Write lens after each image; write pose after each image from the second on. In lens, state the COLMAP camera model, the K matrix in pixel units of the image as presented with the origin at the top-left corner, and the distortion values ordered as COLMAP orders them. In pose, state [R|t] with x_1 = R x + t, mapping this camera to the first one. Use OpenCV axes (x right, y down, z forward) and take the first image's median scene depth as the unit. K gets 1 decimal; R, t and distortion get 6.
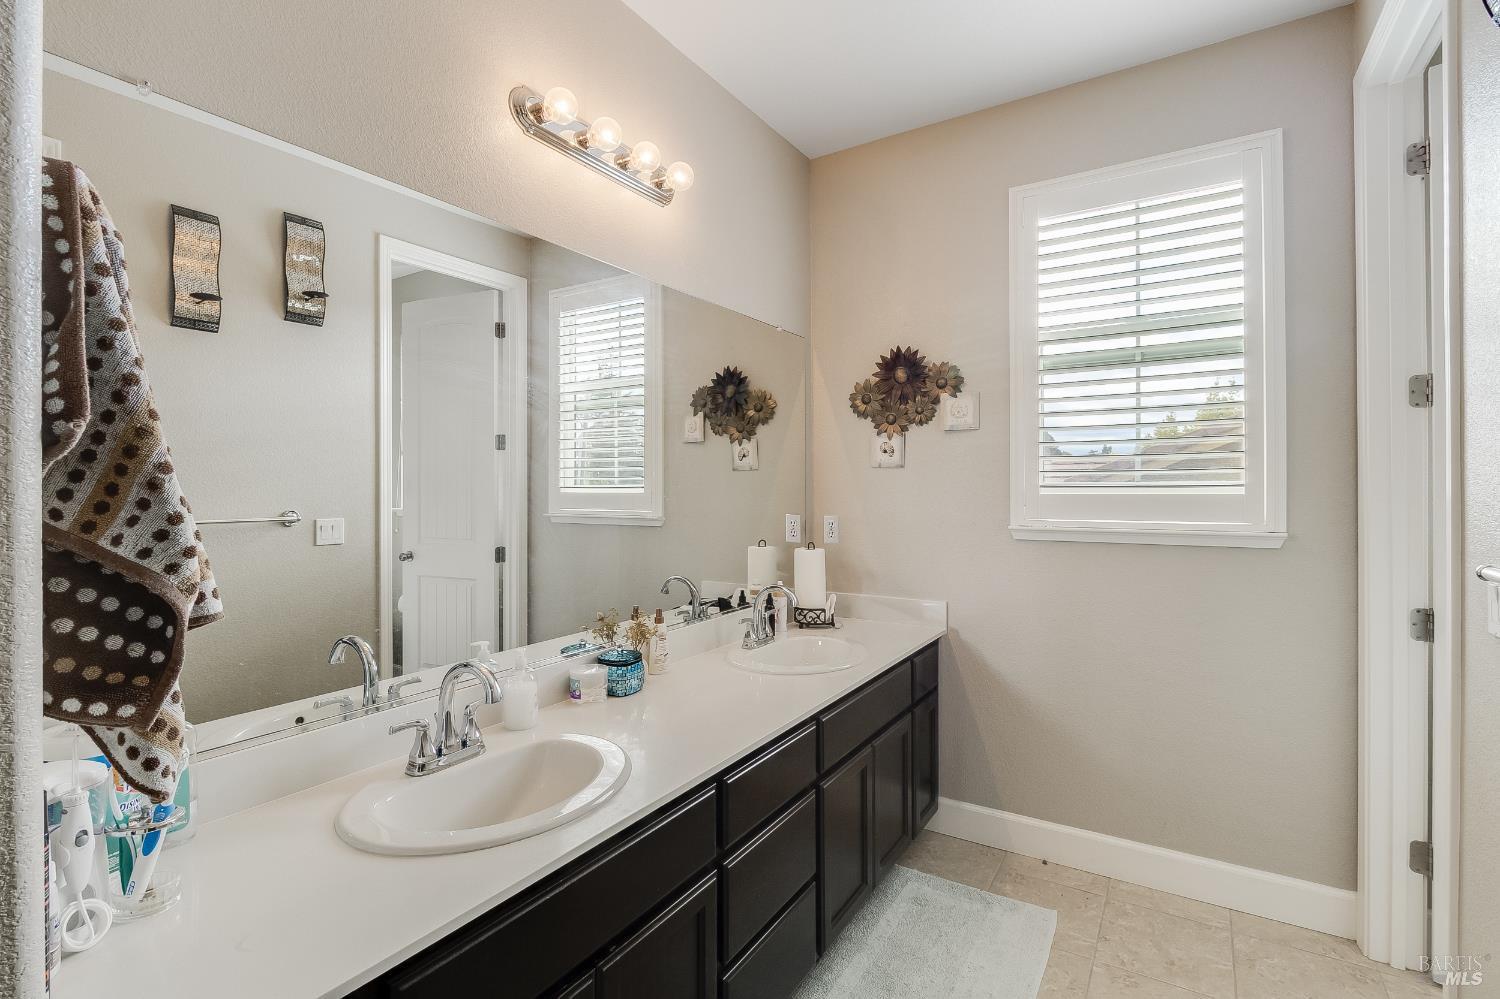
lens RADIAL K [[697.7, 0, 750.7], [0, 697.7, 488.4], [0, 0, 1]] dist [-0.001179, -0.005784]
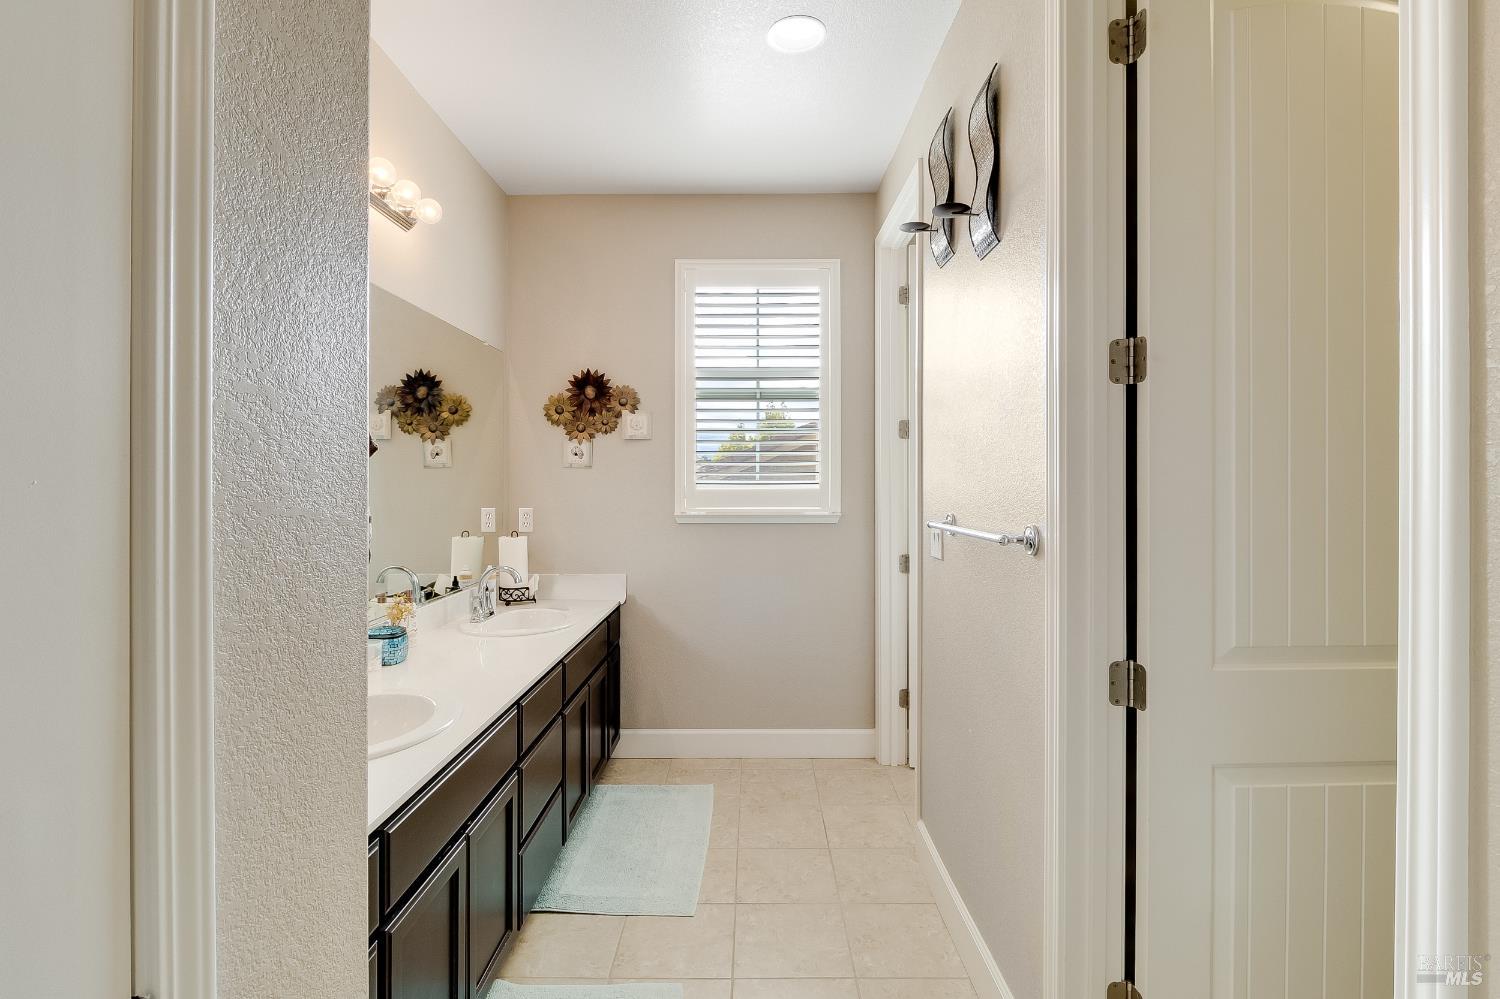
lens RADIAL K [[697.7, 0, 750.7], [0, 697.7, 488.4], [0, 0, 1]] dist [-0.001179, -0.005784]
pose [[0.846086, 0.000601, 0.533046, -0.201433], [-0.002635, 0.999992, 0.003055, 0.001676], [-0.533040, -0.003989, 0.846081, -0.191081]]
